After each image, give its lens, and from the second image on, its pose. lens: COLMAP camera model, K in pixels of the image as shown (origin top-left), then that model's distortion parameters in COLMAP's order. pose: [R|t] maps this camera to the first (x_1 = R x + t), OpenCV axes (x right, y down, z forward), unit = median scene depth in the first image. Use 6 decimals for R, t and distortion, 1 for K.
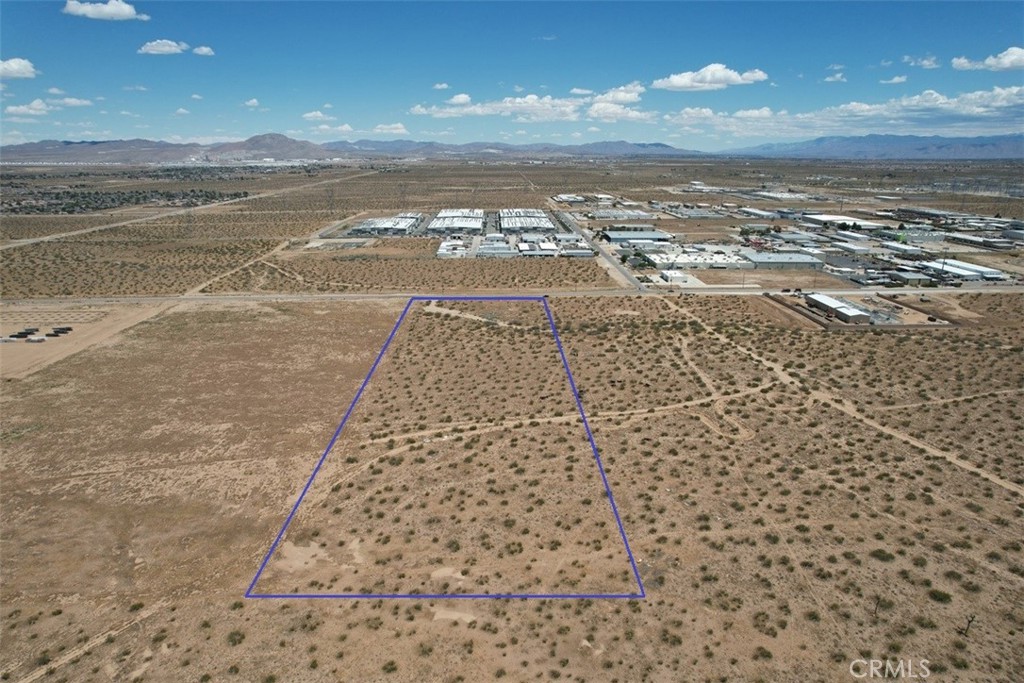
lens RADIAL K [[653.4, 0, 514.5], [0, 653.4, 346.4], [0, 0, 1]] dist [-0.074612, 0.063894]
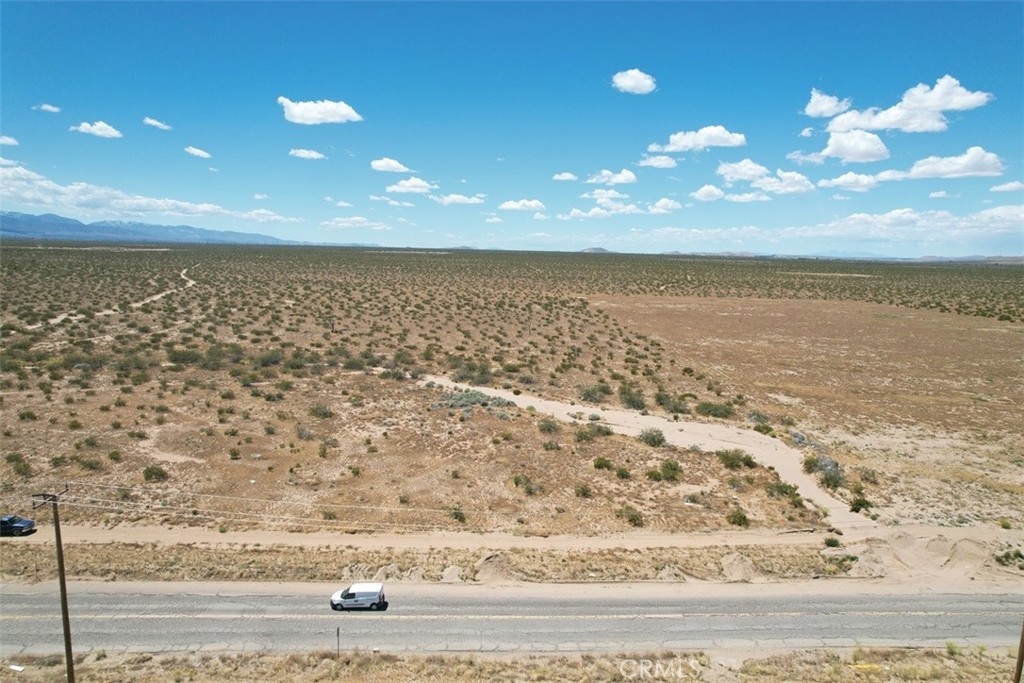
lens RADIAL K [[653.4, 0, 514.5], [0, 653.4, 346.4], [0, 0, 1]] dist [-0.074612, 0.063894]
pose [[-0.999792, -0.020369, -0.000275, -0.066266], [-0.018513, 0.902899, 0.429453, -0.225383], [-0.008499, 0.429369, -0.903089, 1.526592]]
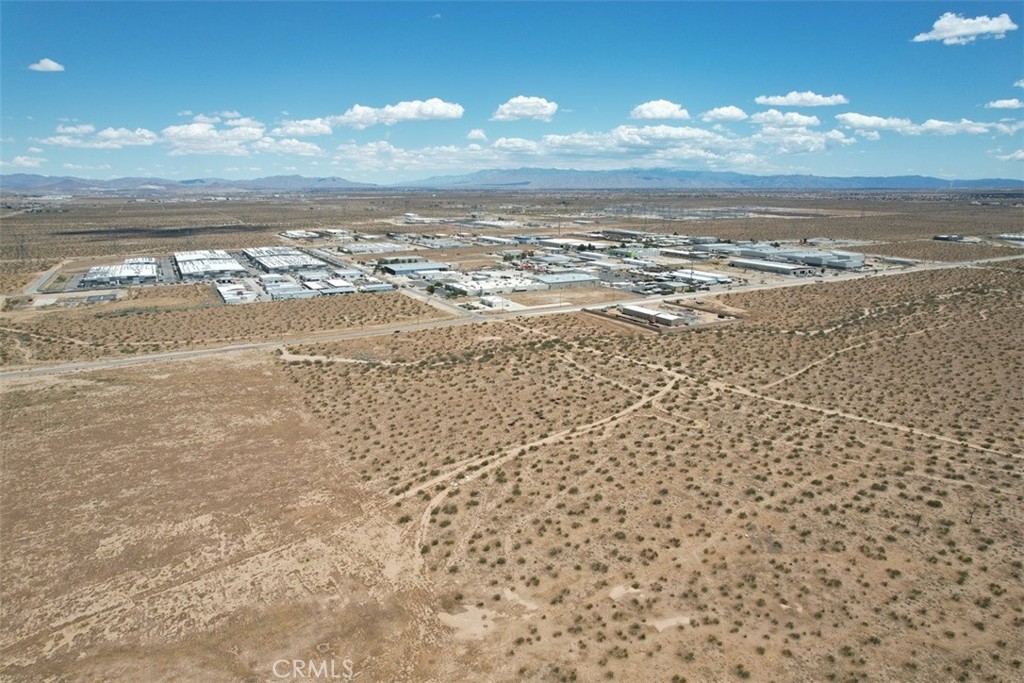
lens RADIAL K [[652.5, 0, 514.6], [0, 652.5, 344.7], [0, 0, 1]] dist [-0.068340, 0.053627]
pose [[0.888744, -0.110838, 0.444802, -0.325924], [0.133266, 0.990891, -0.019359, -0.020623], [-0.438605, 0.076482, 0.895419, 0.059807]]
